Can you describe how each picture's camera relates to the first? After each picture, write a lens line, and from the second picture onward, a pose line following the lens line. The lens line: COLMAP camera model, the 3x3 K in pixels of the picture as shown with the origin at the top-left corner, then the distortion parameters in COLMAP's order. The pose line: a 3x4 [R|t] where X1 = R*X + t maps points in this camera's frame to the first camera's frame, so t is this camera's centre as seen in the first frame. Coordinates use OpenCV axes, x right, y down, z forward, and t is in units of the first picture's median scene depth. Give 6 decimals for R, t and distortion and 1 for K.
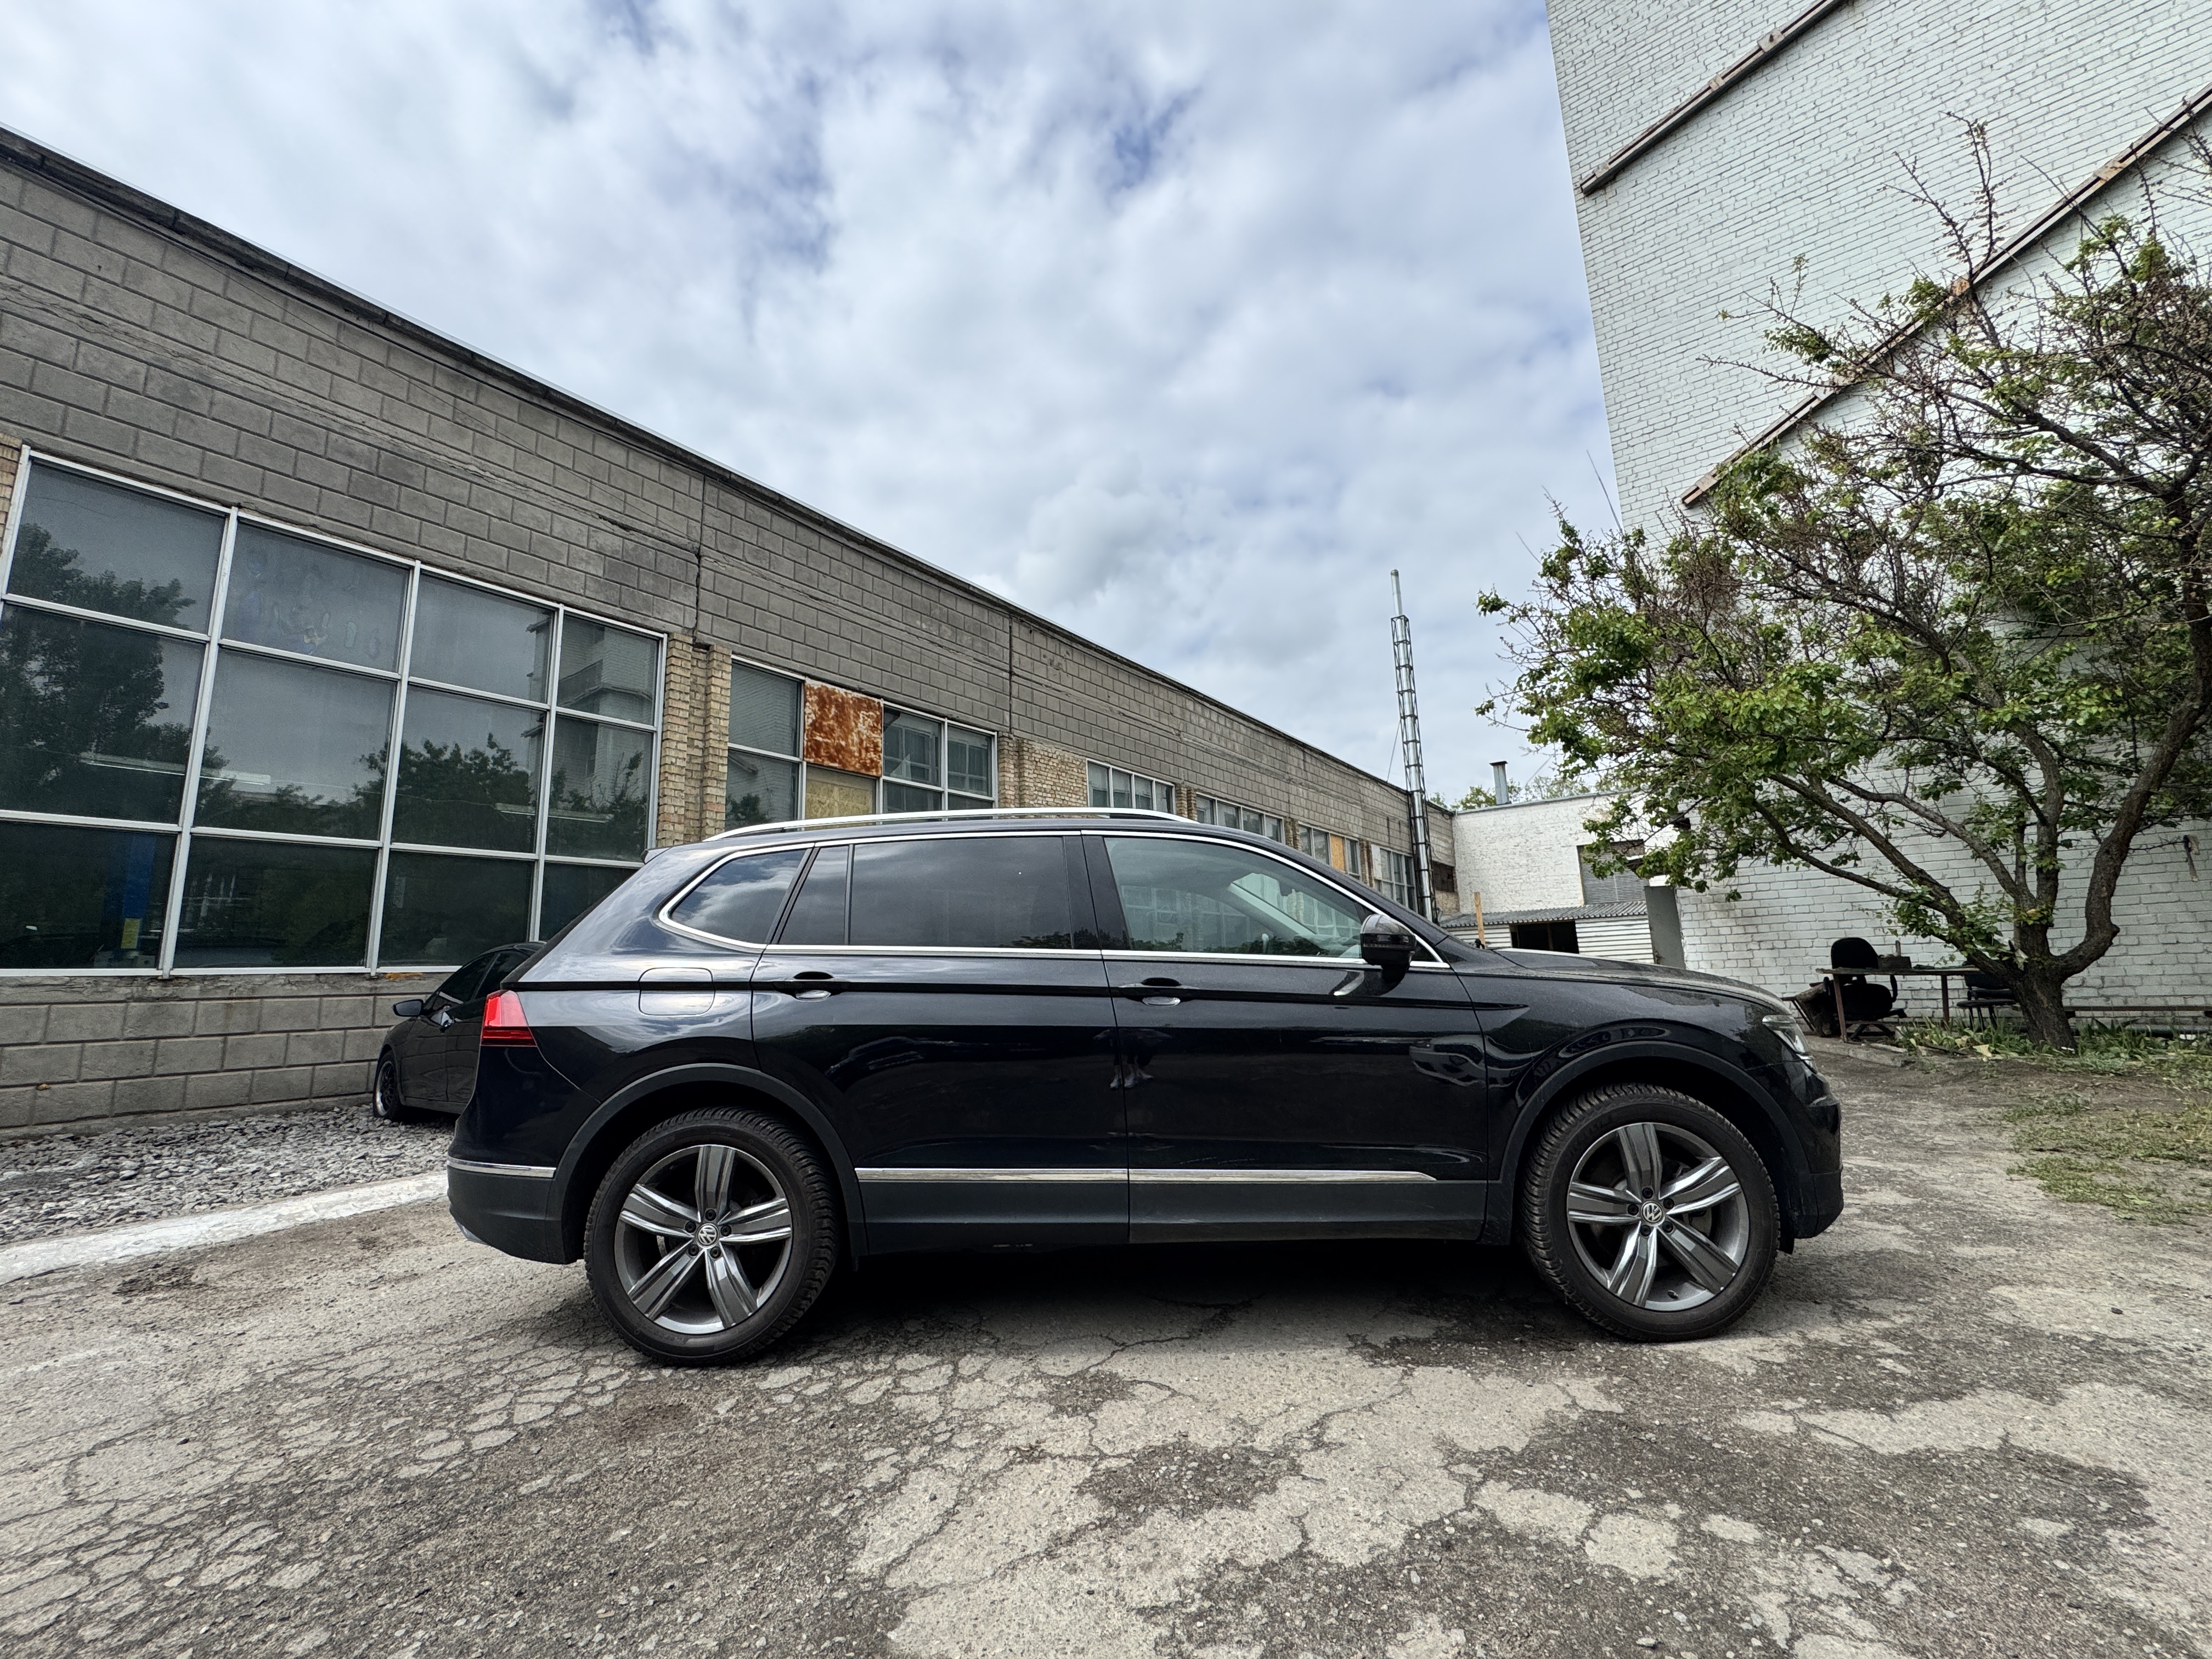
lens RADIAL K [[883.5, 0, 1104.0], [0, 883.5, 830.5], [0, 0, 1]] dist [-0.003338, -0.000023]
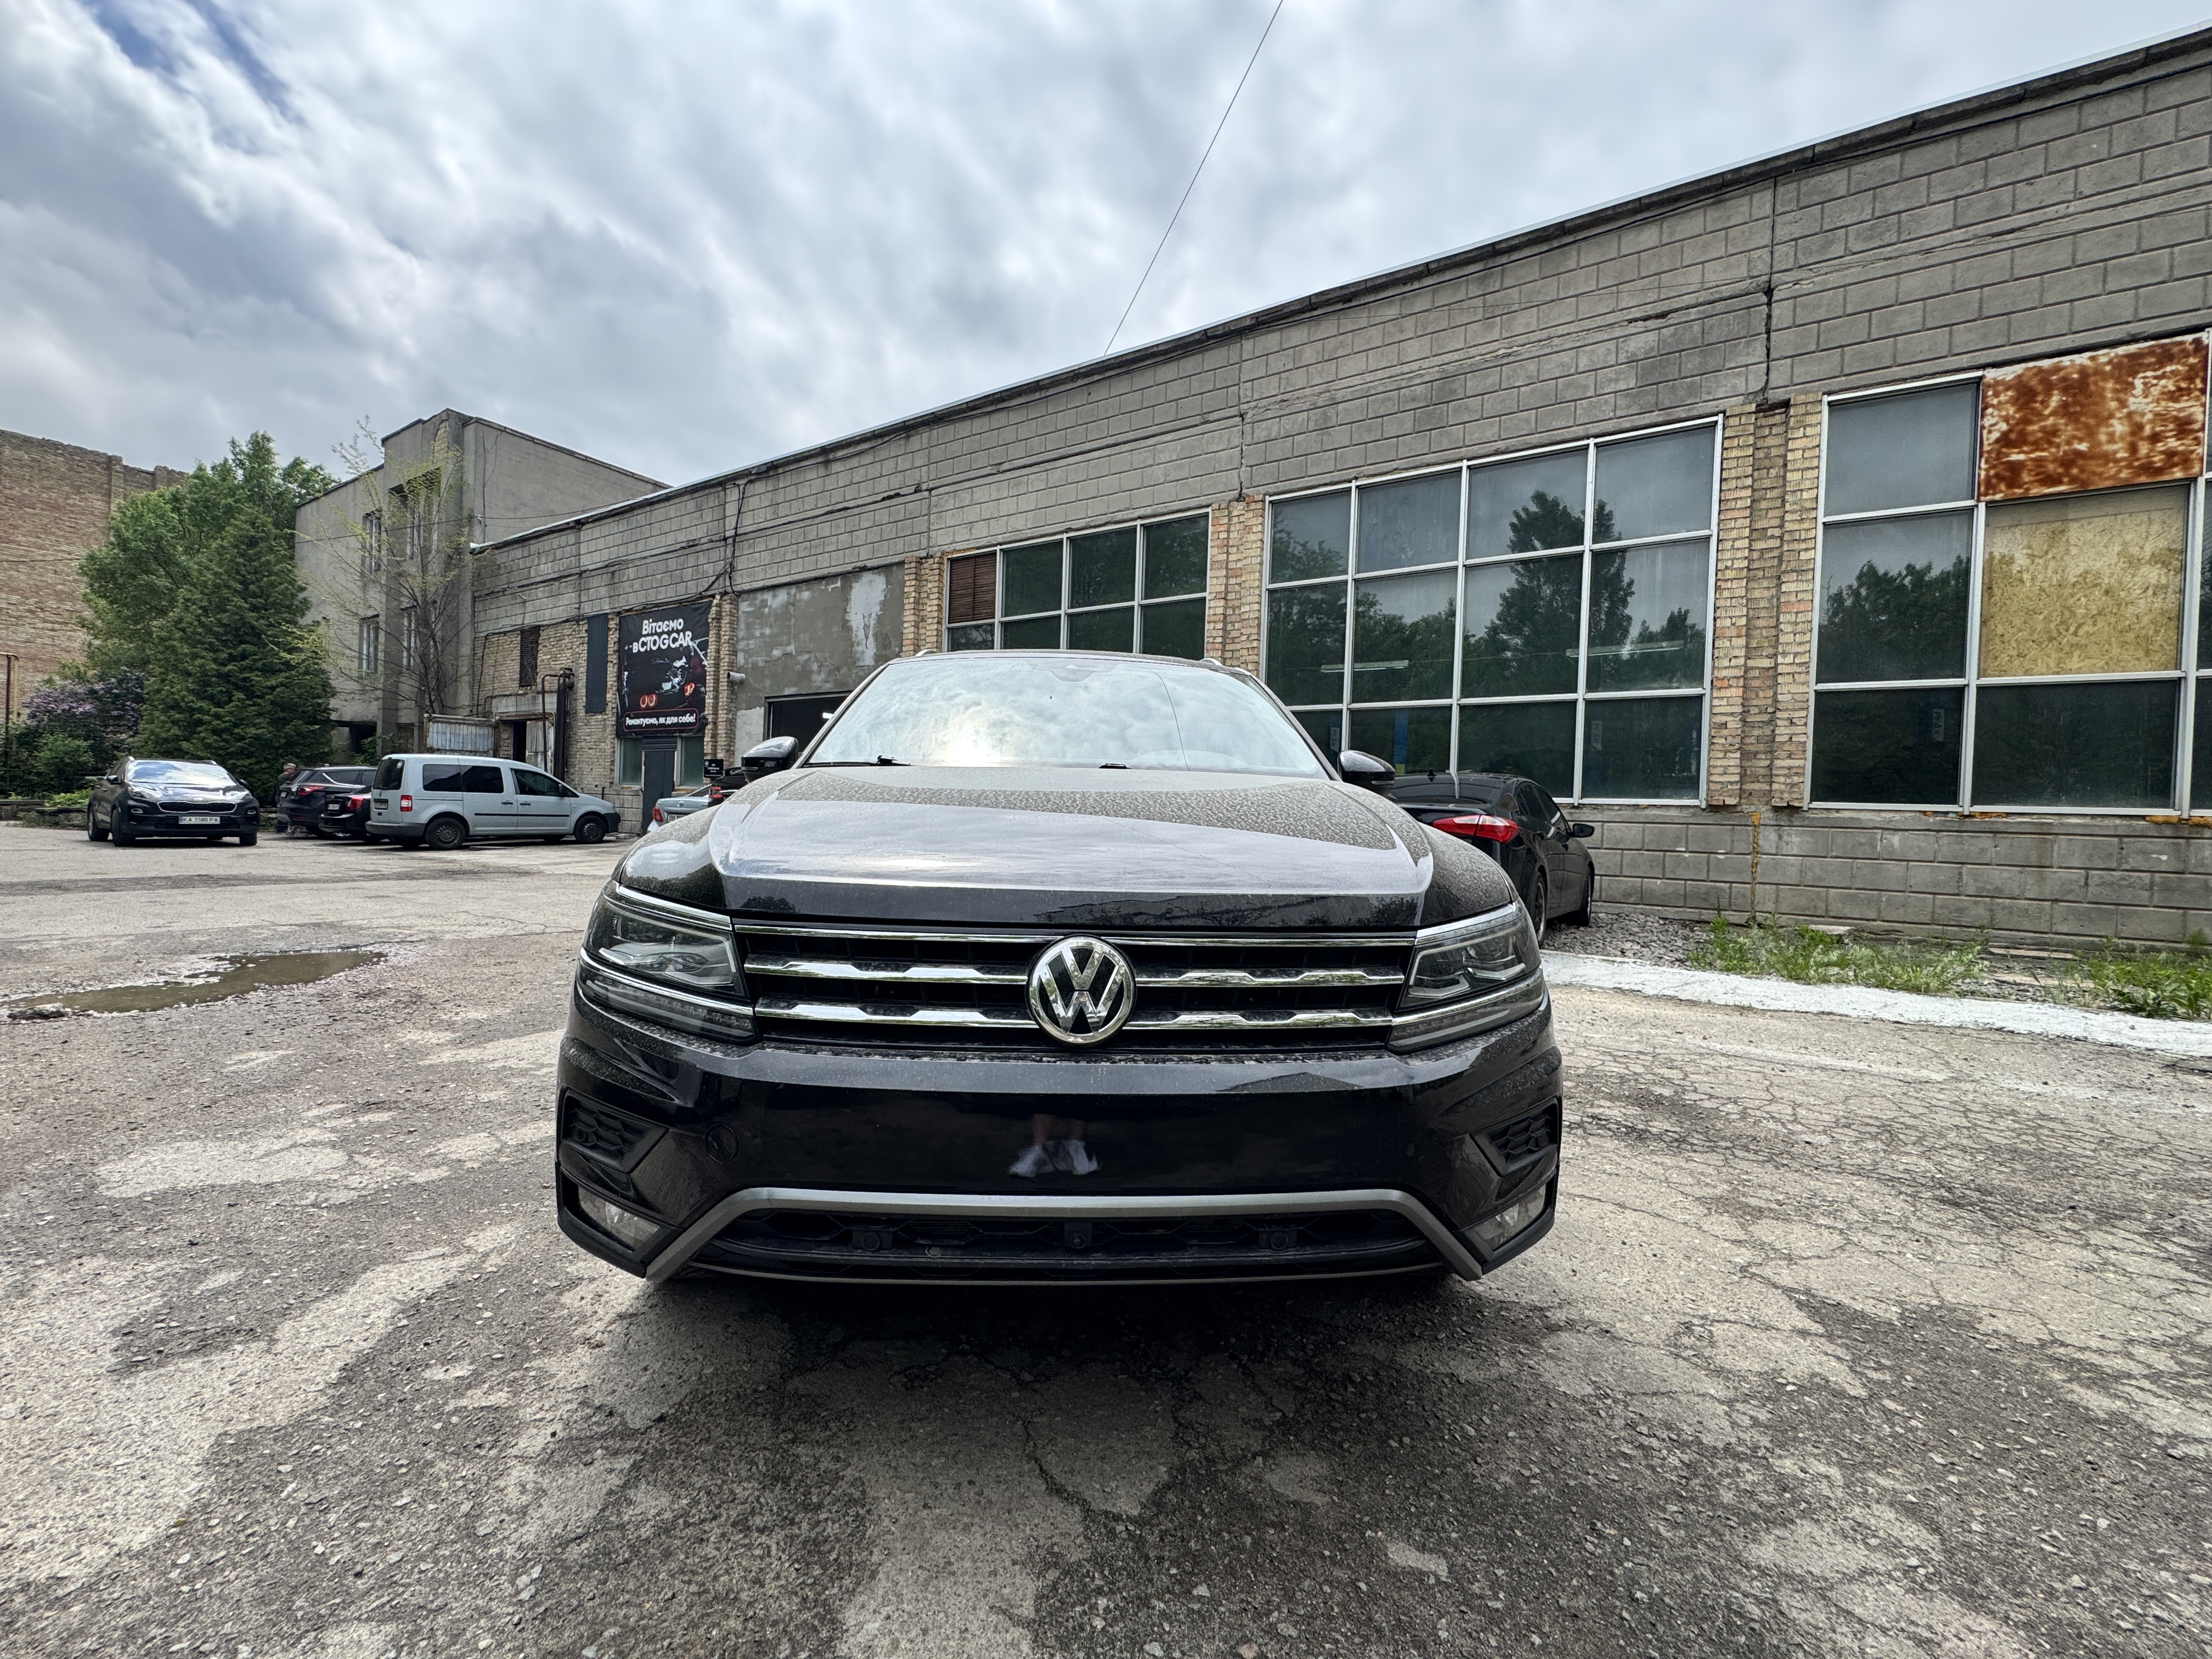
lens RADIAL K [[883.5, 0, 1102.9], [0, 883.5, 826.4], [0, 0, 1]] dist [-0.003338, -0.000023]
pose [[0.056049, 0.045848, -0.997375, 0.327866], [0.130365, 0.990057, 0.052837, 0.046557], [0.989880, -0.132985, 0.049515, 0.314986]]
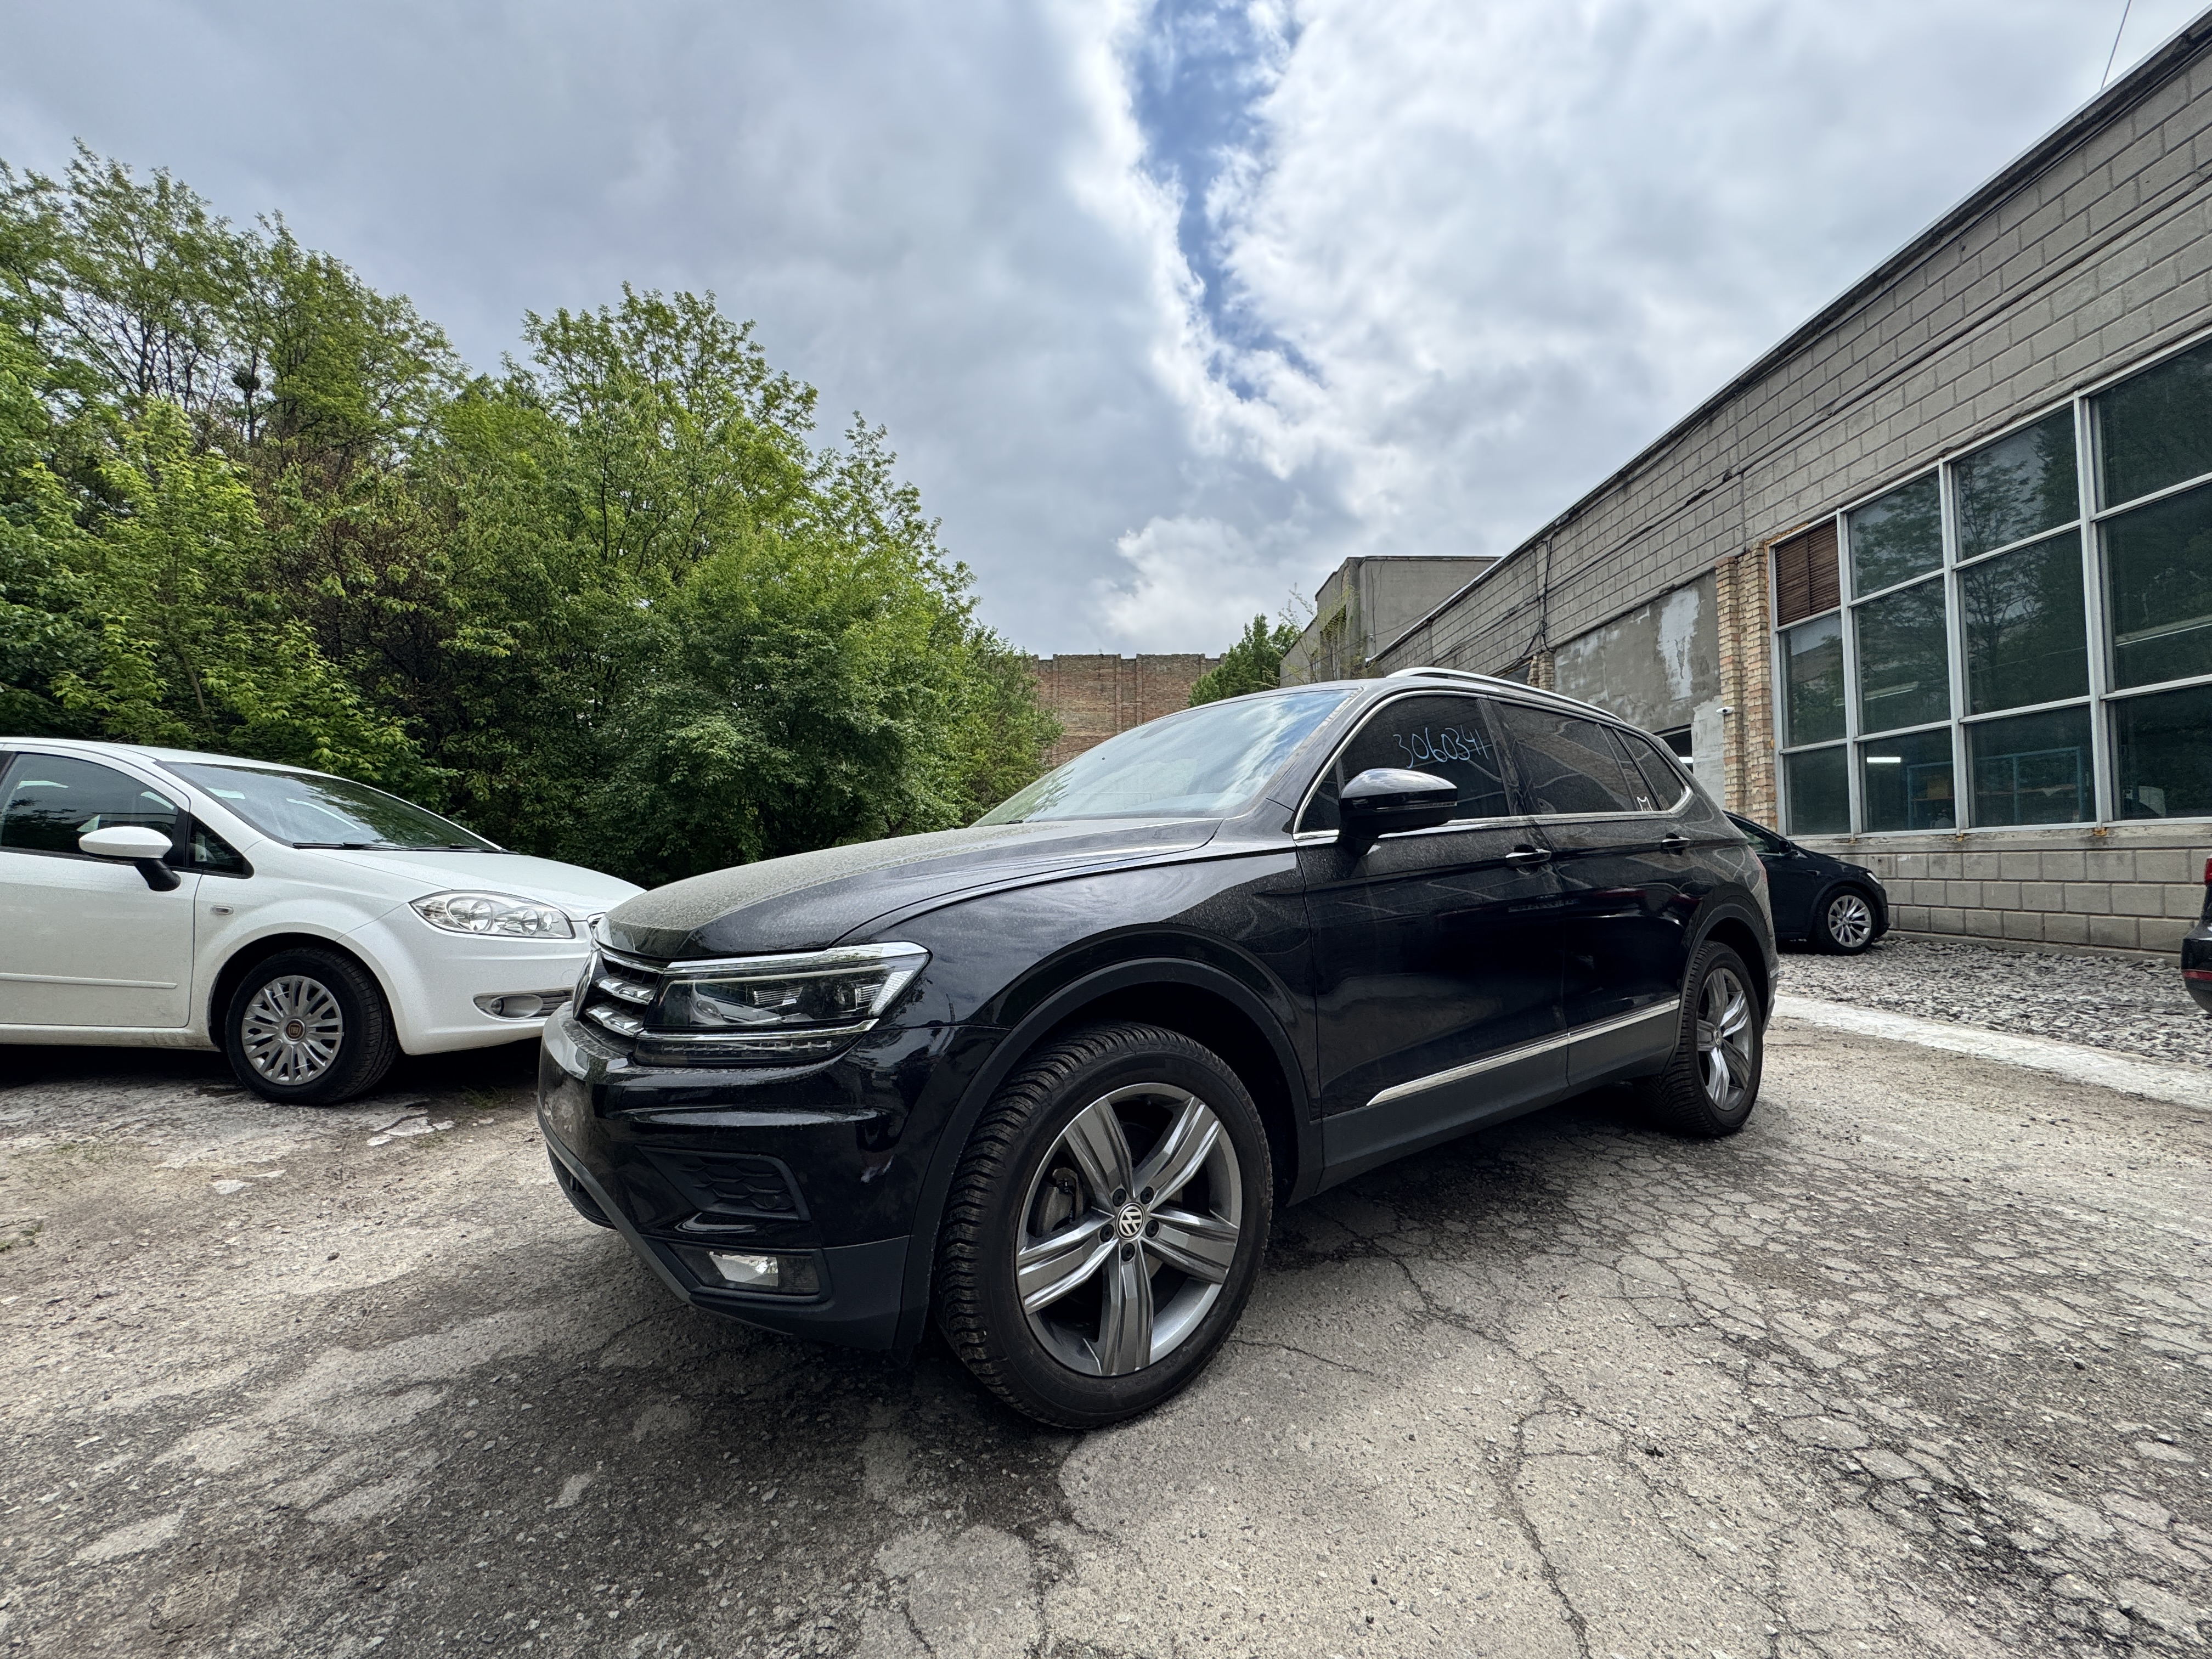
lens RADIAL K [[883.5, 0, 1104.8], [0, 883.5, 828.5], [0, 0, 1]] dist [-0.003338, -0.000023]
pose [[-0.805089, 0.010289, -0.593065, 0.238148], [0.128370, 0.979176, -0.157276, 0.082284], [0.579097, -0.202753, -0.789644, 0.513659]]
